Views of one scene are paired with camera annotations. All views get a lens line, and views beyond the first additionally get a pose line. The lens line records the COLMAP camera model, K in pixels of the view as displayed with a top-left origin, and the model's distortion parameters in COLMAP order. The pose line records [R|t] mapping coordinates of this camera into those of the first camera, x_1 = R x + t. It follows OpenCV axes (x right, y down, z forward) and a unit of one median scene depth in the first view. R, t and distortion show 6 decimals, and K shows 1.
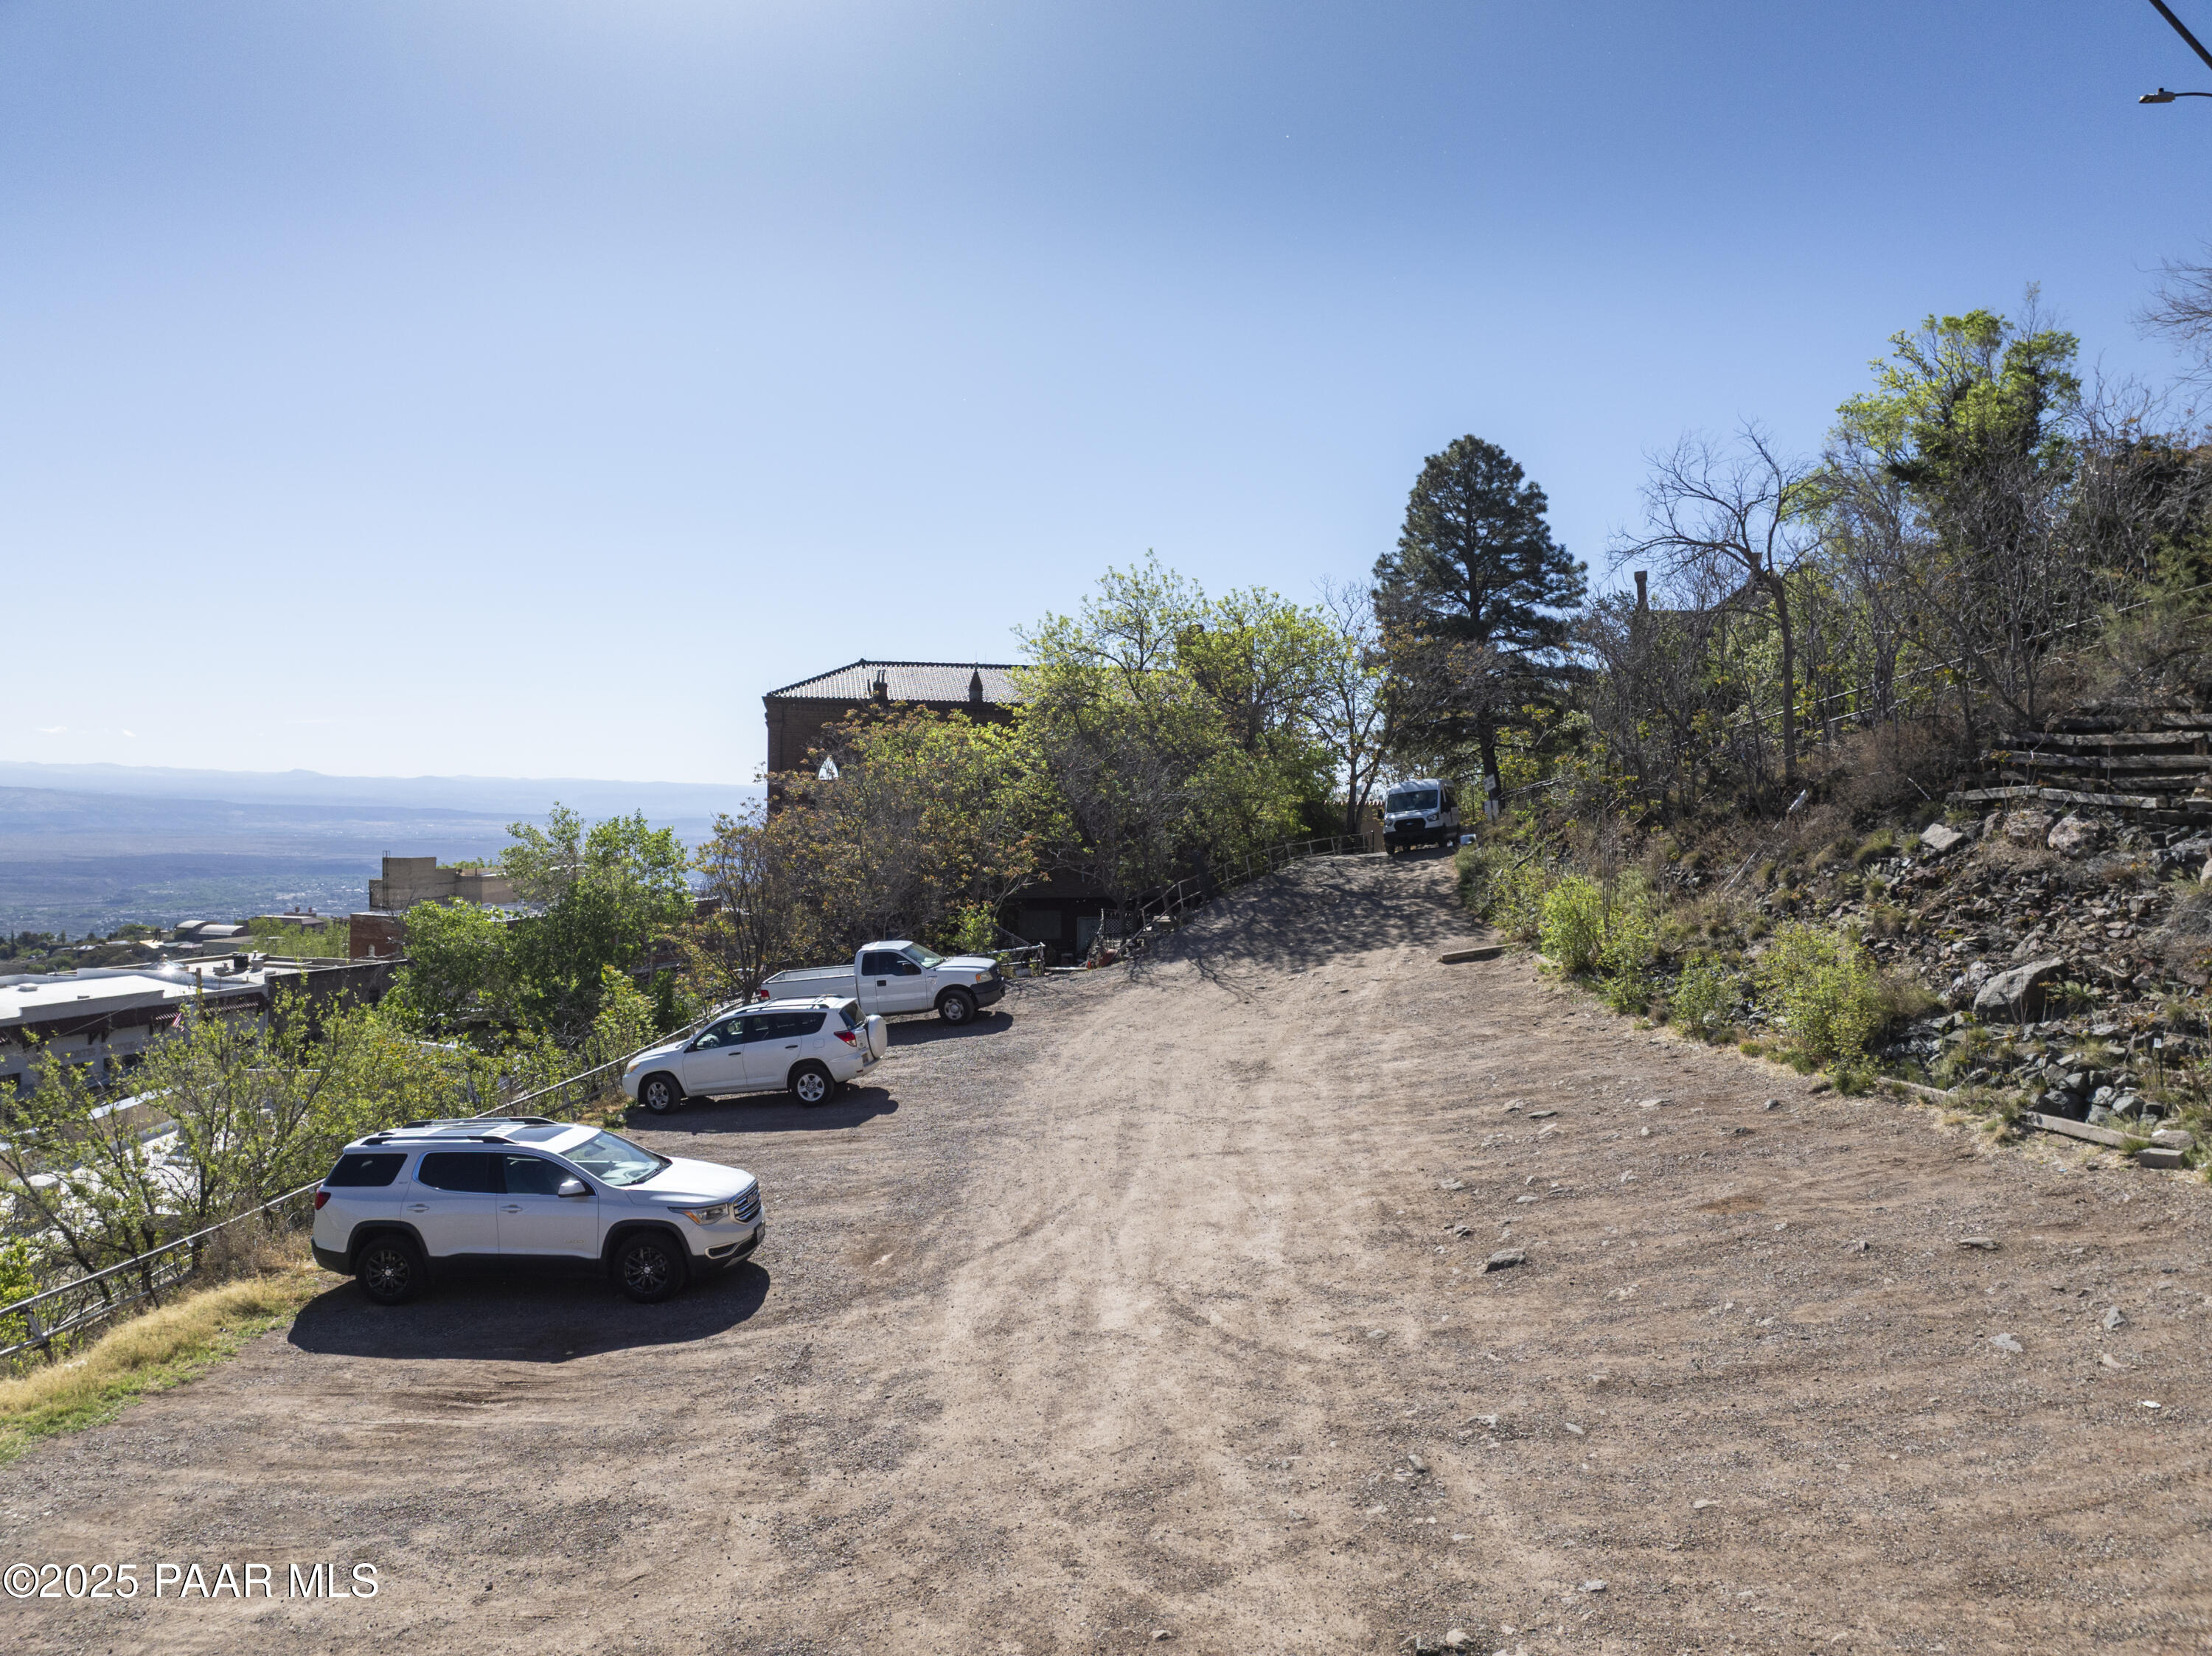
lens RADIAL K [[1555.9, 0, 1098.8], [0, 1555.9, 831.1], [0, 0, 1]] dist [-0.045850, 0.022455]
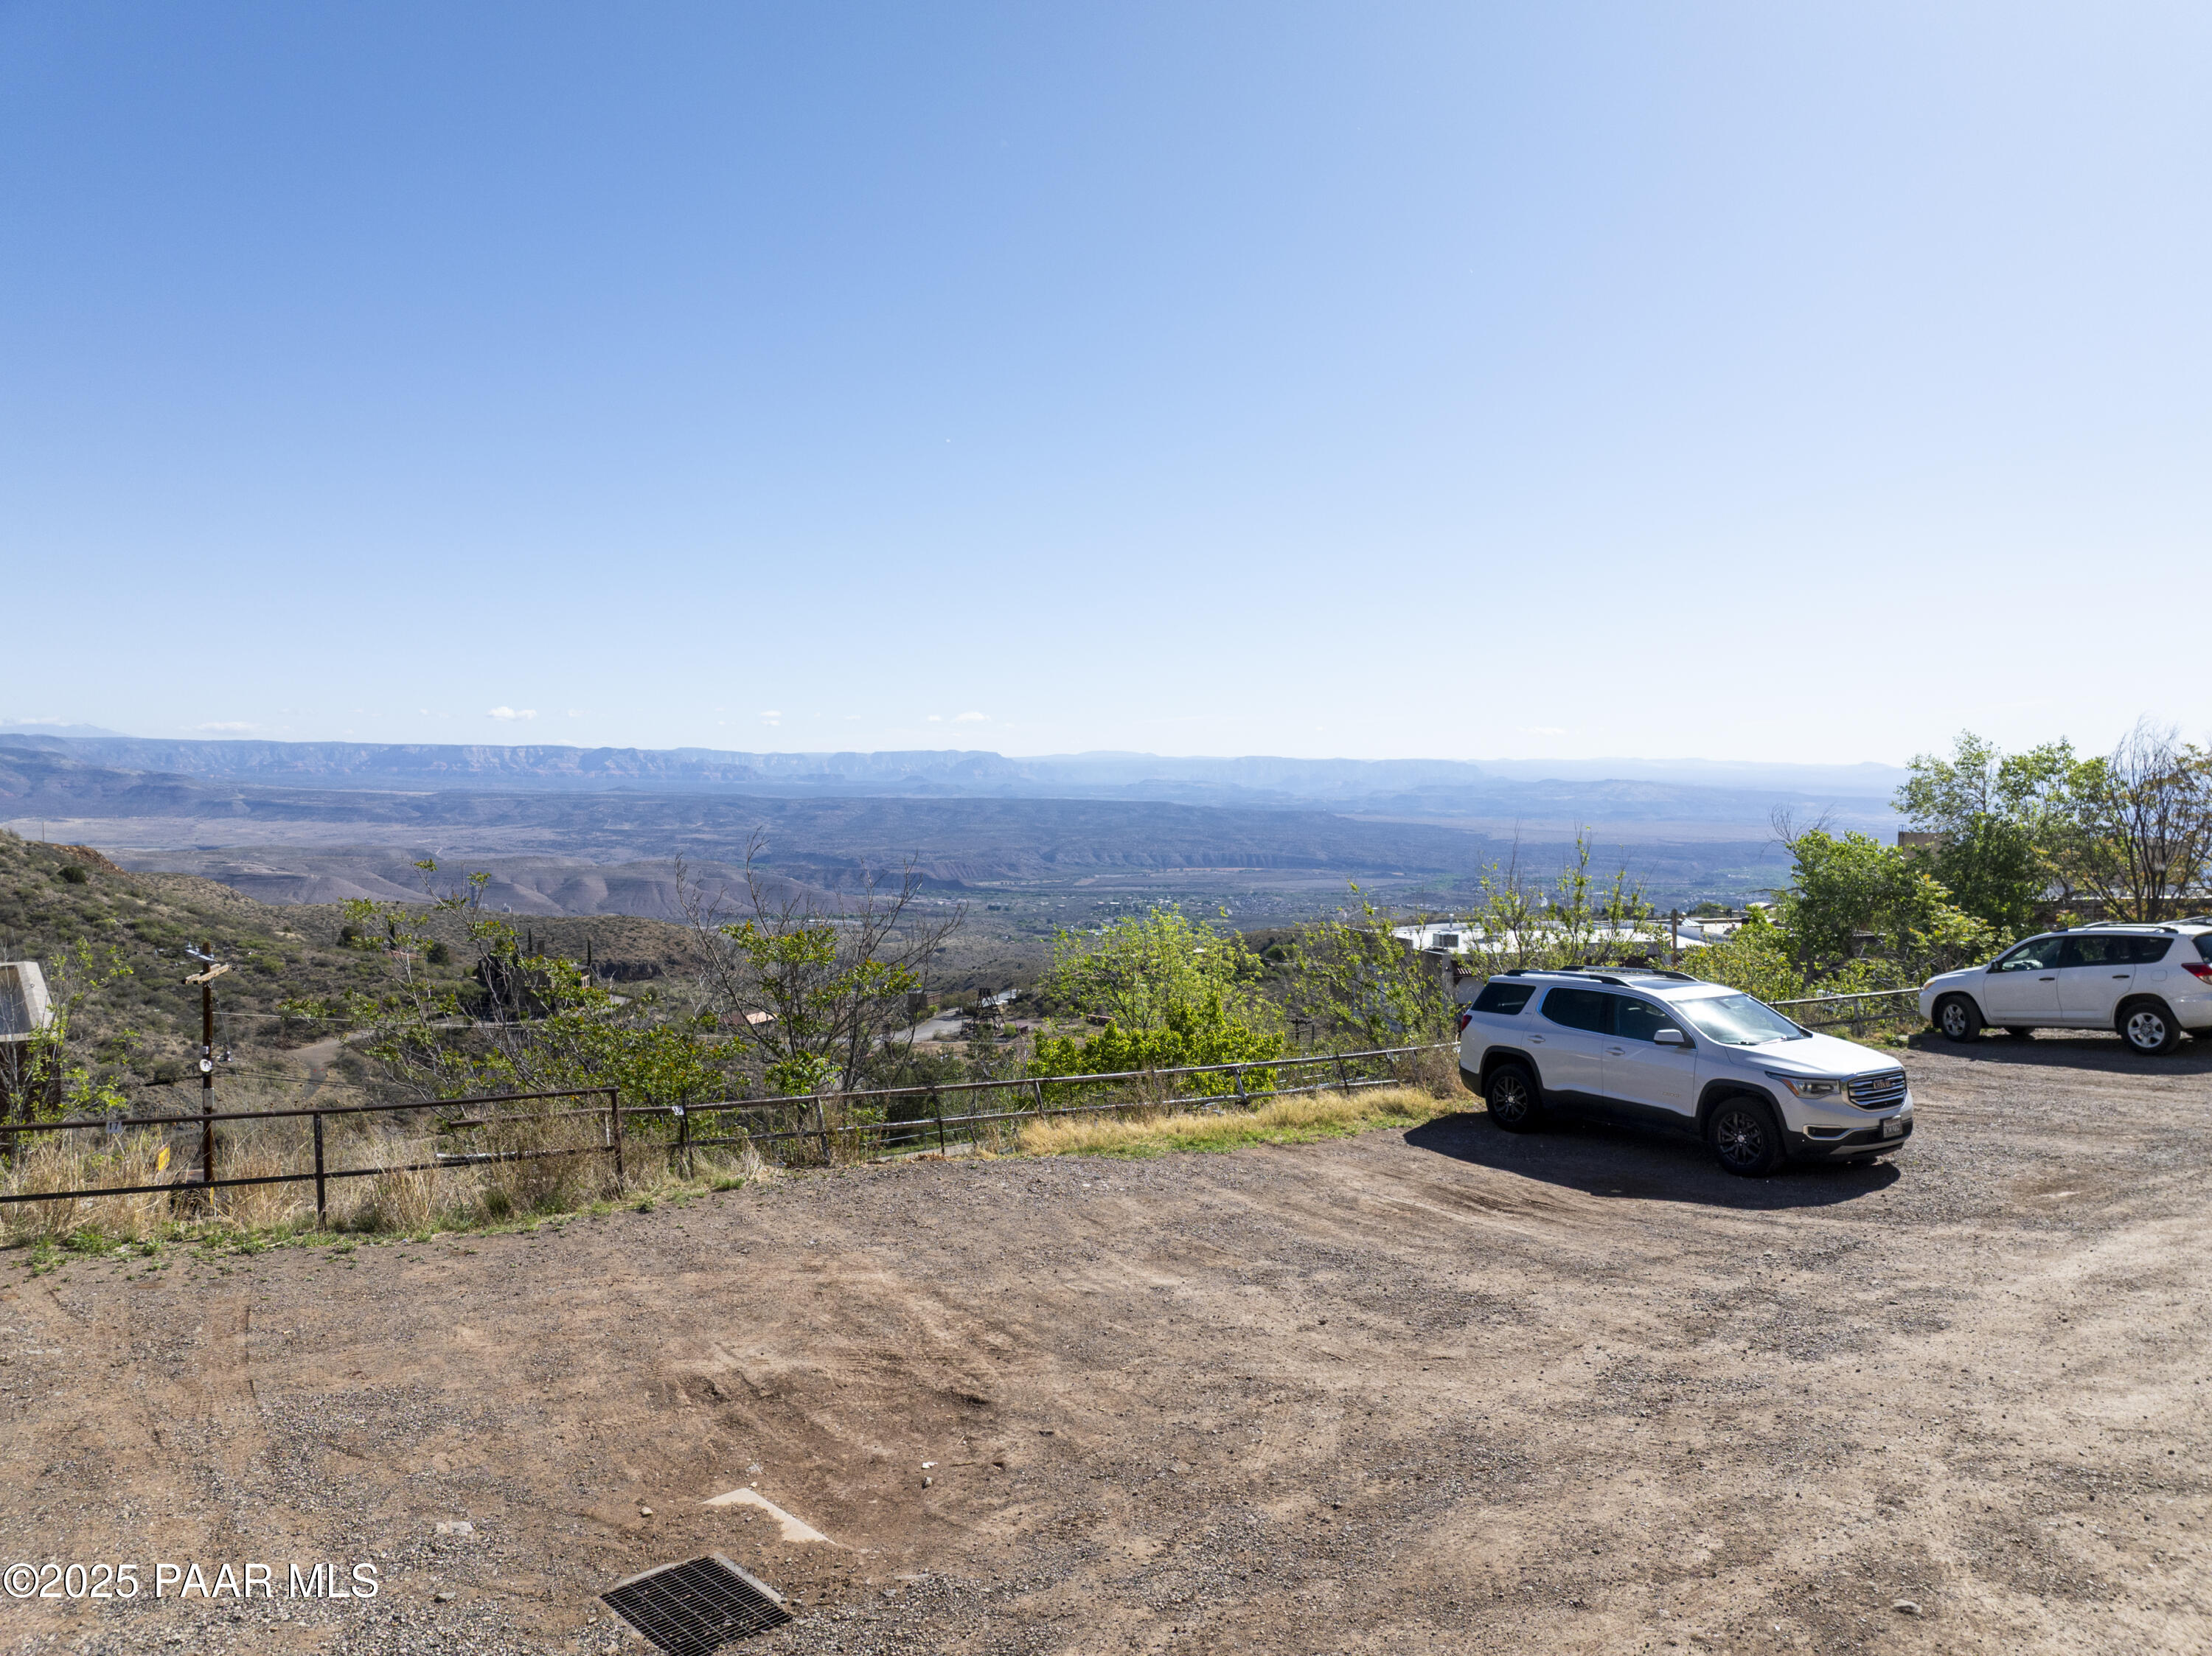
lens RADIAL K [[1555.9, 0, 1130.9], [0, 1555.9, 864.2], [0, 0, 1]] dist [-0.045850, 0.022455]
pose [[0.601808, 0.038959, -0.797690, 0.249271], [-0.018156, 0.999219, 0.035104, 0.125508], [0.798435, -0.006643, 0.602045, 0.228443]]
